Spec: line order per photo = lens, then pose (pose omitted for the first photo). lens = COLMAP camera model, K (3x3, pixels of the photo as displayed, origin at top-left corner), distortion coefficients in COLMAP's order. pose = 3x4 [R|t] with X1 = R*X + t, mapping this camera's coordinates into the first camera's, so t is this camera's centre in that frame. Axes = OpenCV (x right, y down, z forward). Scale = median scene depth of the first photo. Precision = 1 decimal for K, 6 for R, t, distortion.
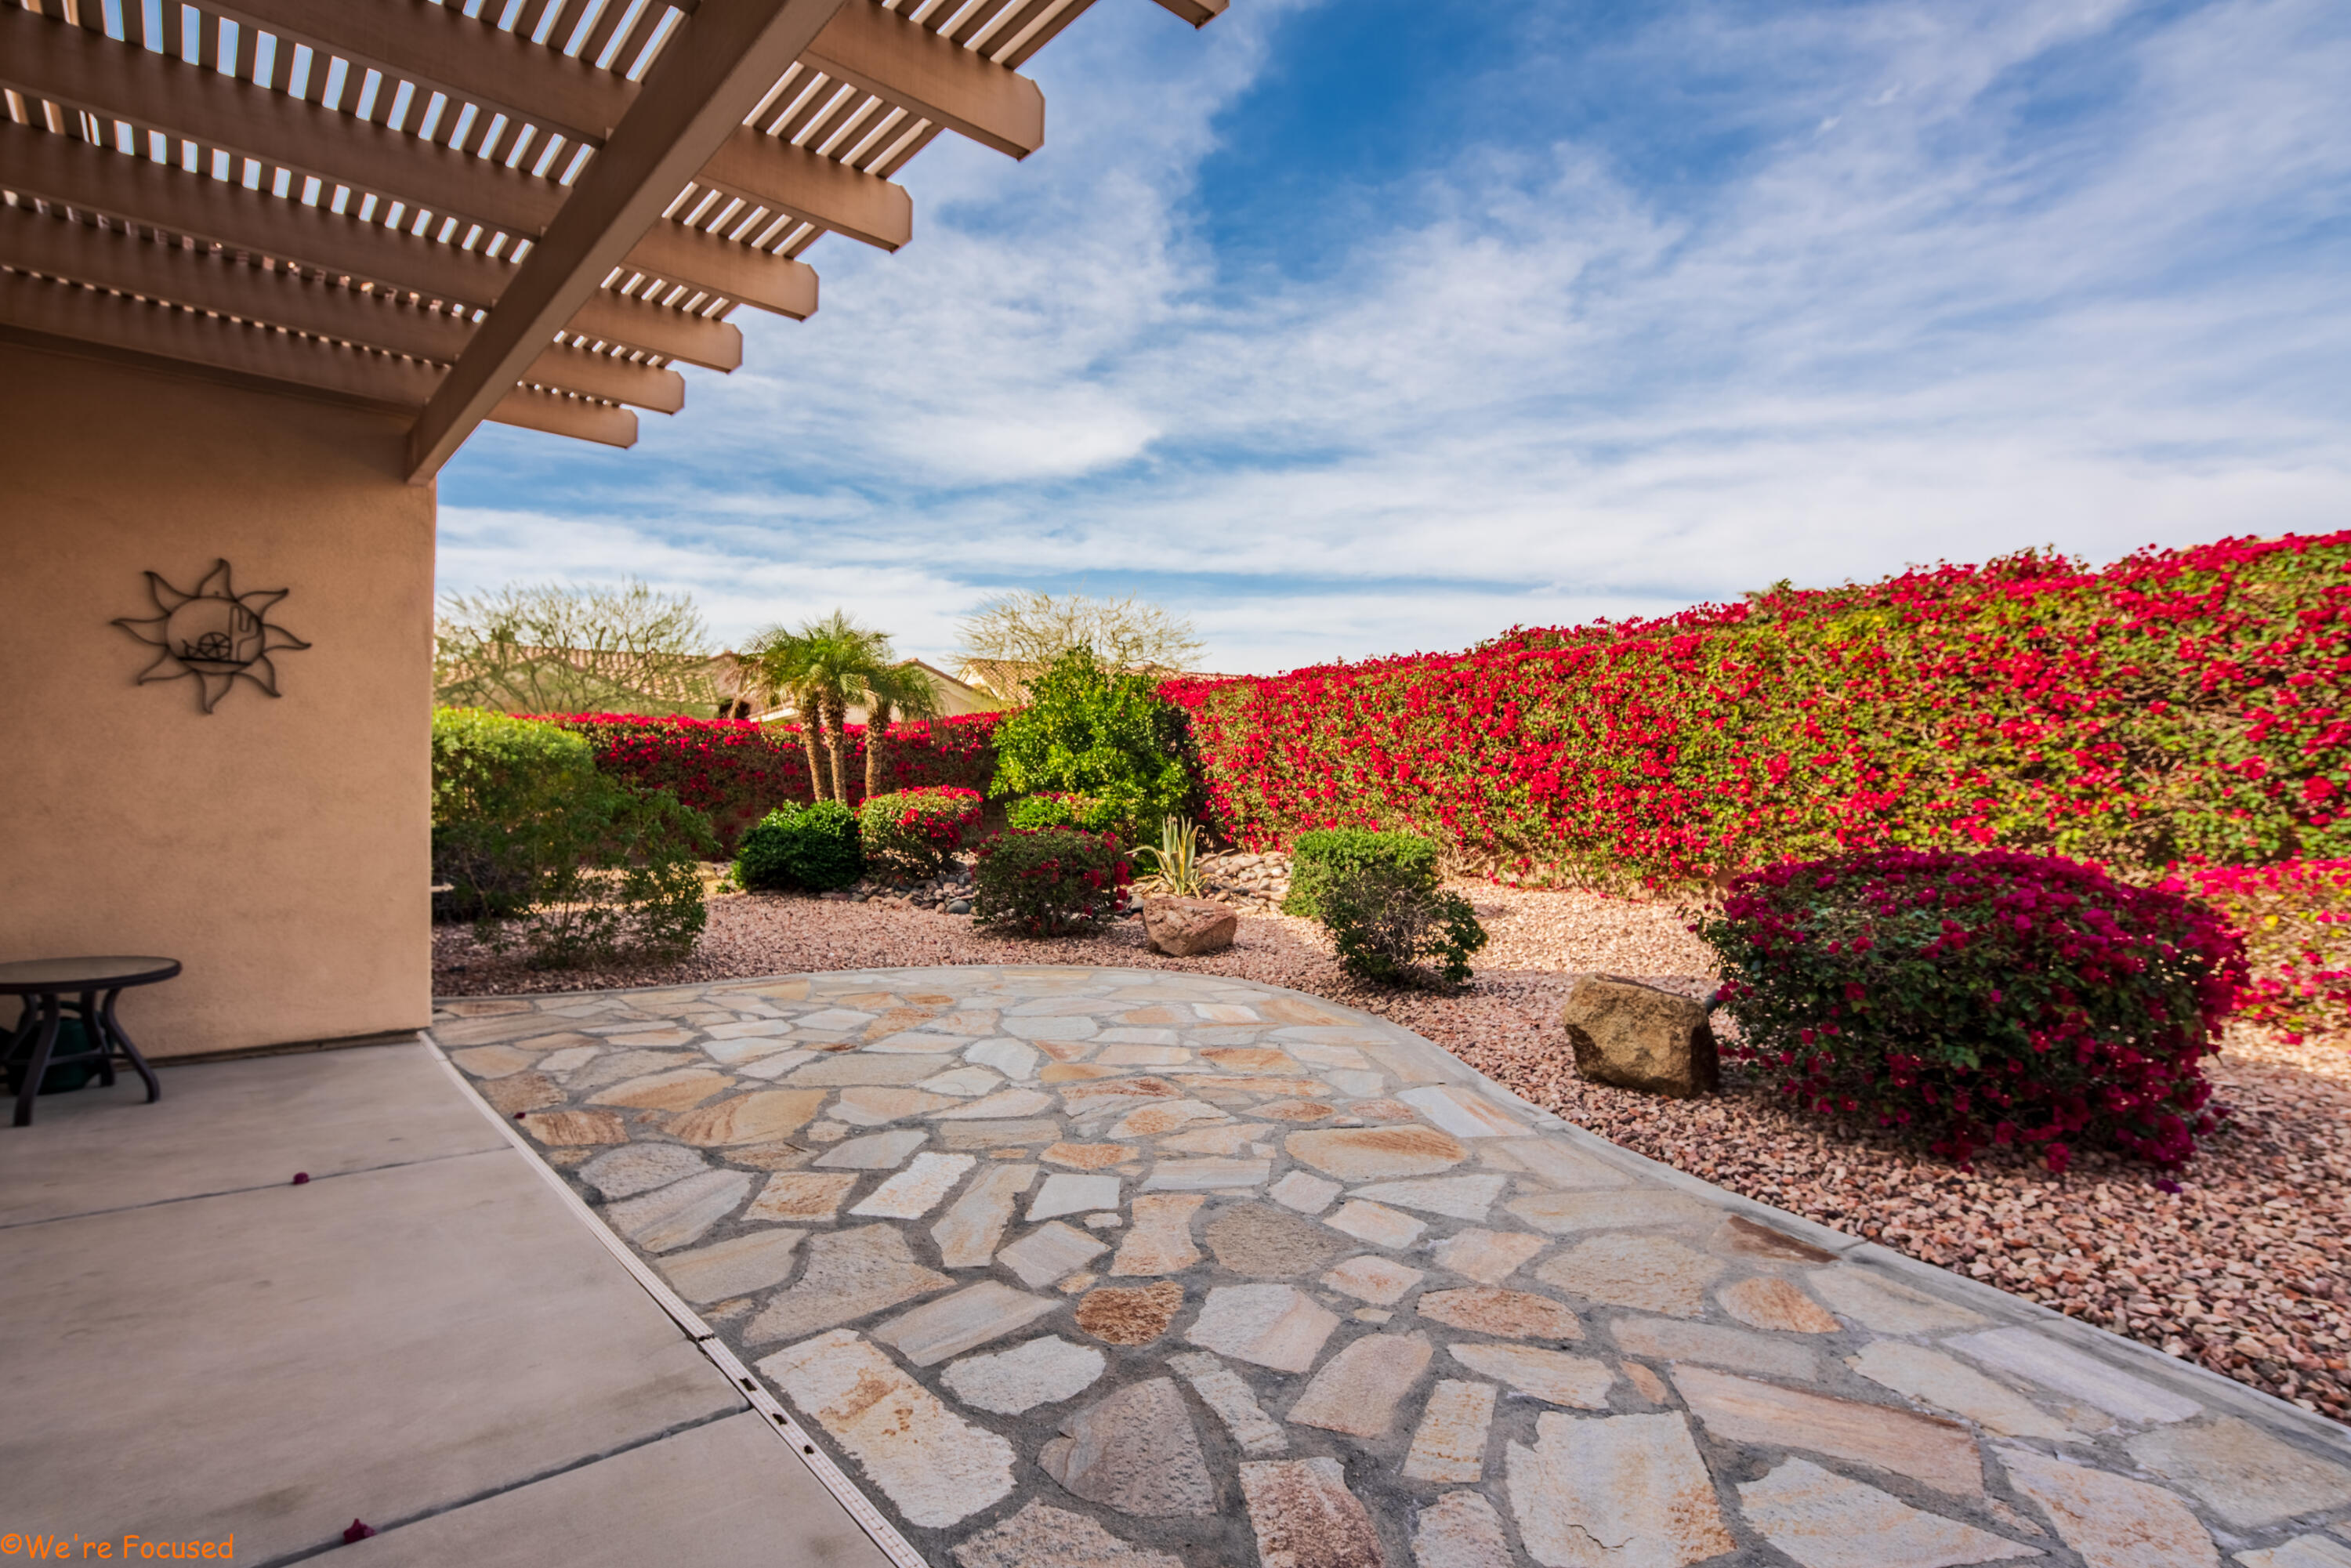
lens RADIAL K [[1133.6, 0, 1153.7], [0, 1133.6, 785.1], [0, 0, 1]] dist [0.004498, -0.006220]
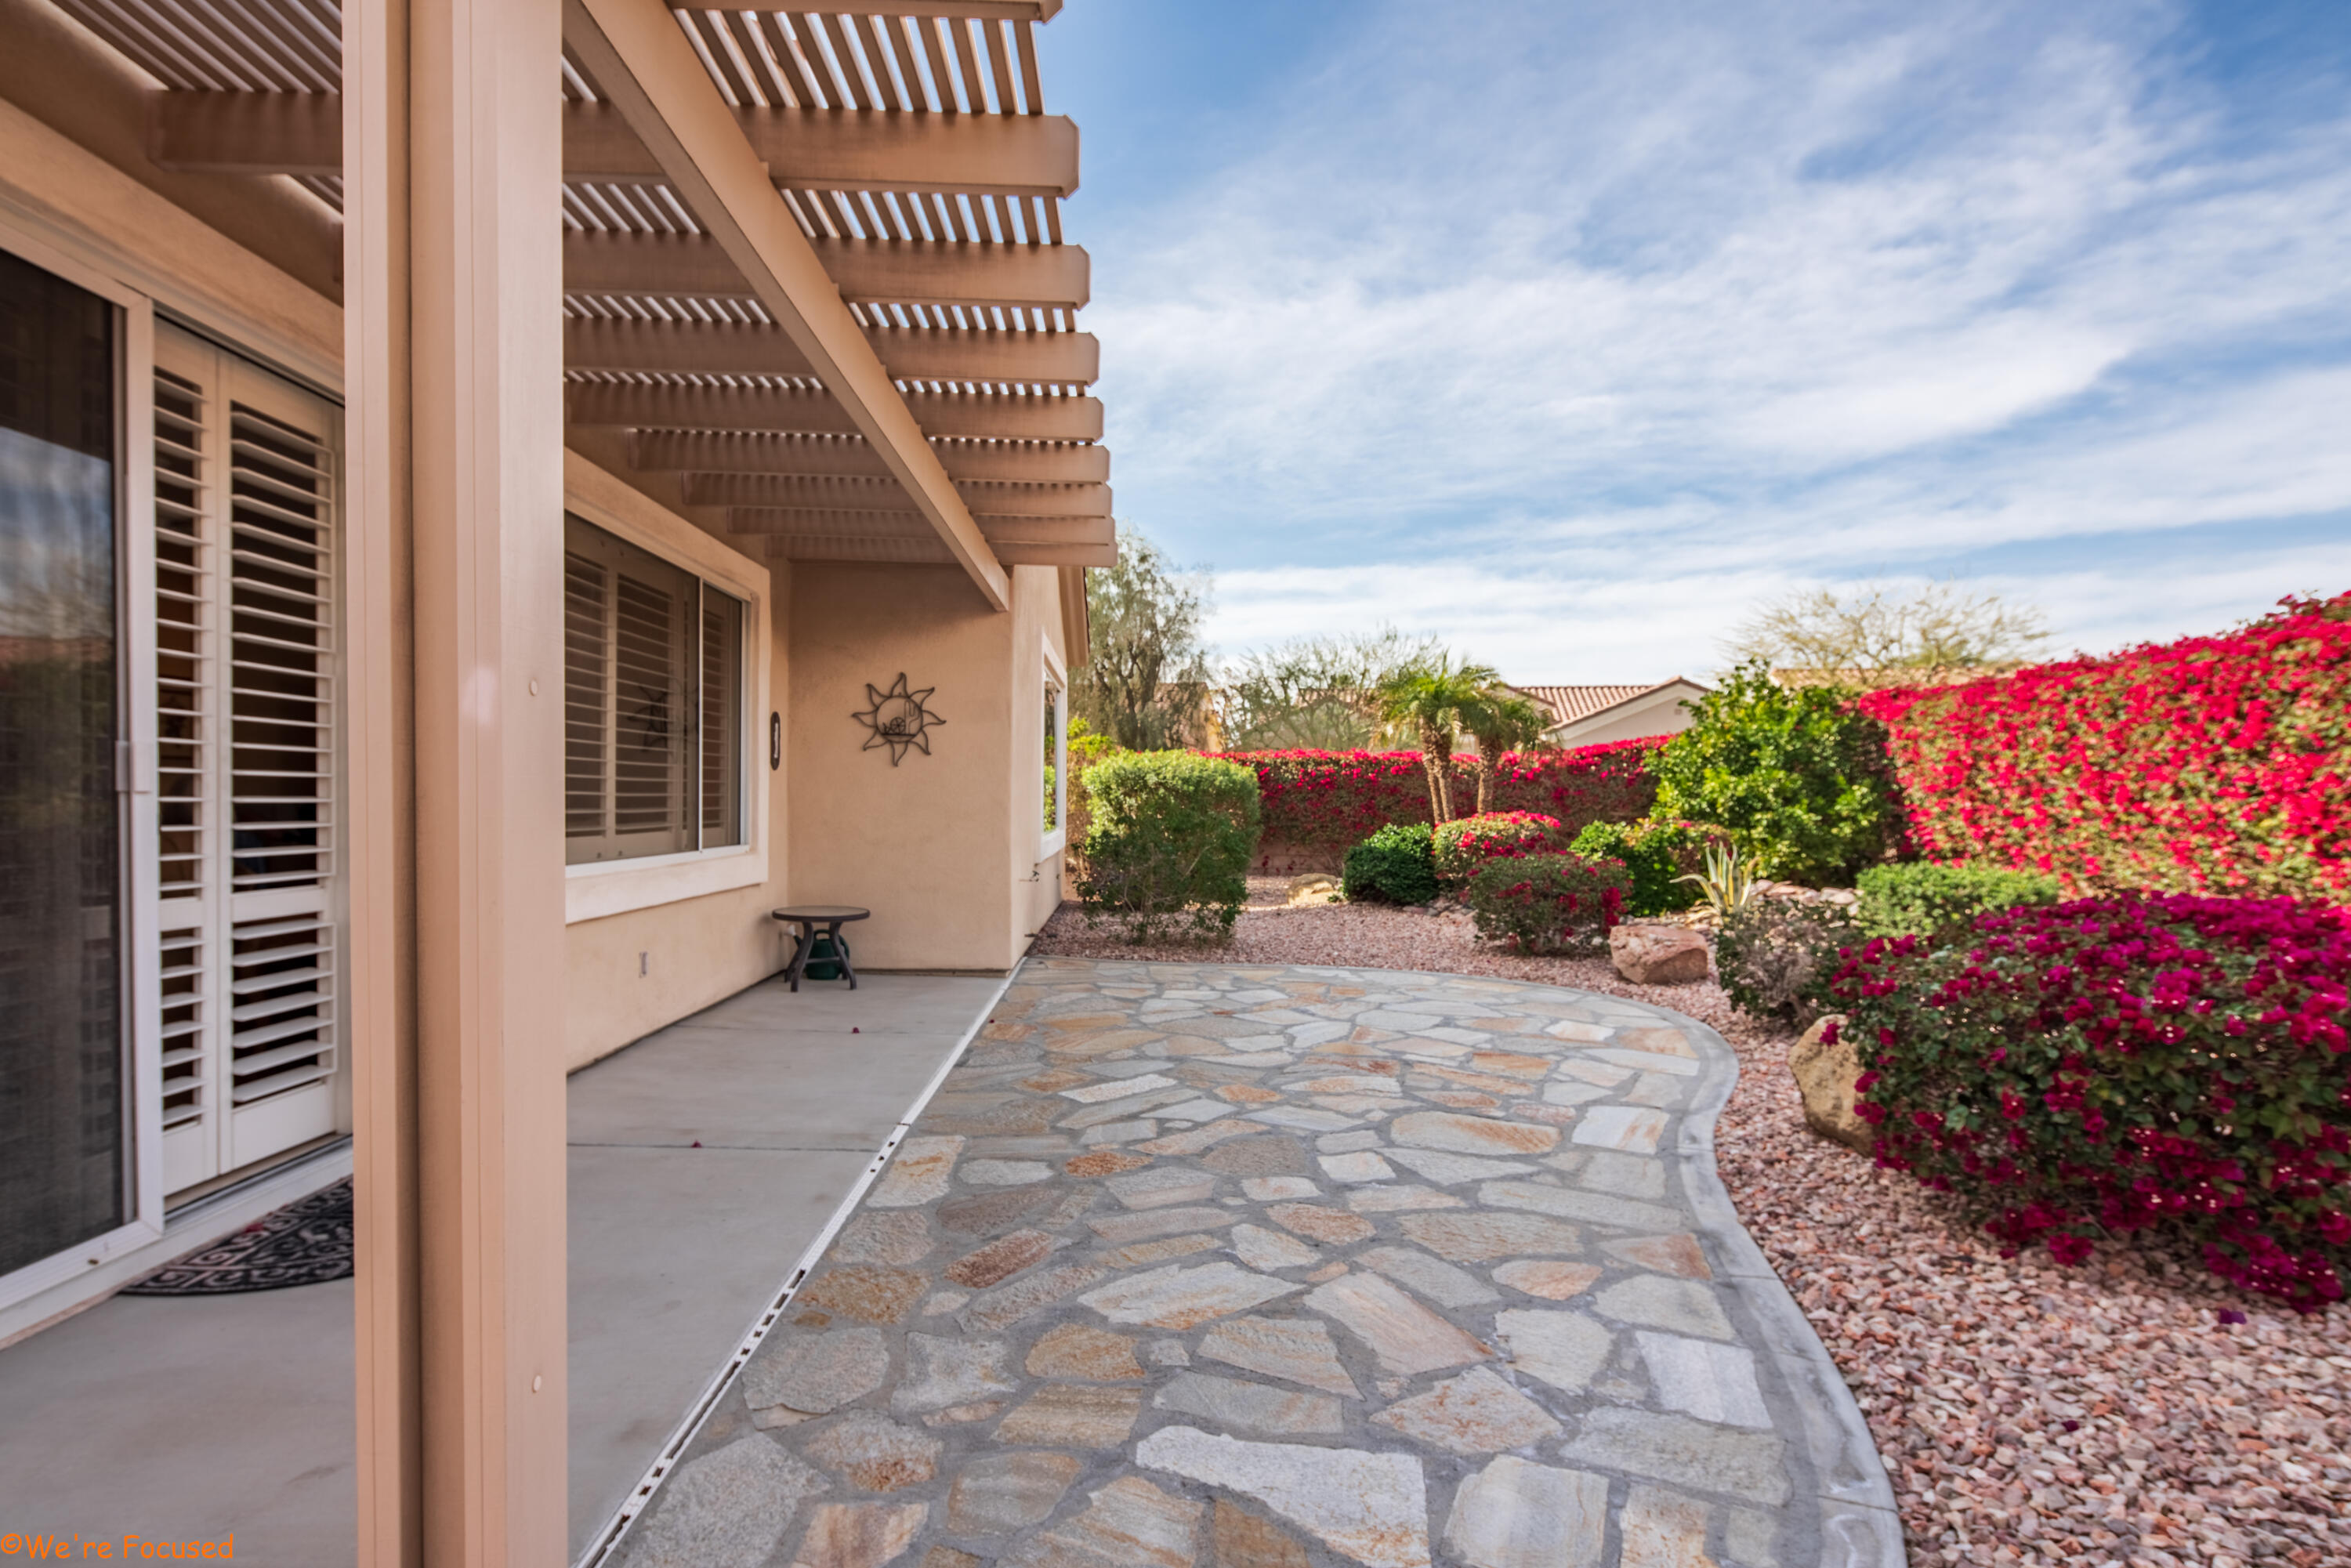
lens RADIAL K [[1133.6, 0, 1153.7], [0, 1133.6, 785.1], [0, 0, 1]] dist [0.004498, -0.006220]
pose [[0.776793, -0.011129, -0.629657, 0.505842], [-0.003244, 0.999760, -0.021672, 0.000746], [0.629747, 0.018877, 0.776571, -0.062001]]
